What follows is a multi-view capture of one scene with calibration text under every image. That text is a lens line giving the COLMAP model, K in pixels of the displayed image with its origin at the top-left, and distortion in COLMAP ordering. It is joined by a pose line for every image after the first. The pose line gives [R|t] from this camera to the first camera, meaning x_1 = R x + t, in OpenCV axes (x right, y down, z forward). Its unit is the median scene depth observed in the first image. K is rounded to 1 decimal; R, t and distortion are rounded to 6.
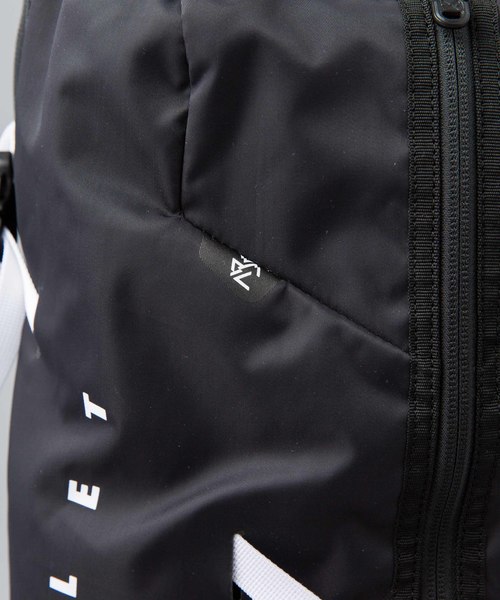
lens RADIAL K [[1320.0, 0, 249.9], [0, 1320.0, 303.0], [0, 0, 1]] dist [0.098123, 0.000000]
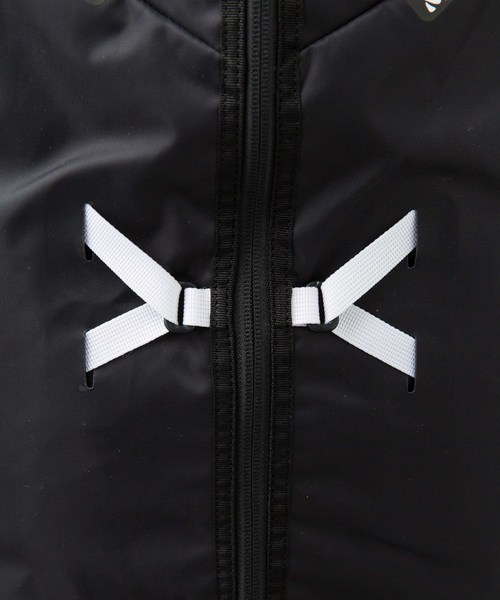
lens RADIAL K [[1320.0, 0, 256.5], [0, 1320.0, 309.0], [0, 0, 1]] dist [0.098123, 0.000000]
pose [[0.996582, 0.050045, -0.065723, 0.241285], [-0.041839, 0.991797, 0.120784, 0.121291], [0.071228, -0.117621, 0.990501, -0.220363]]
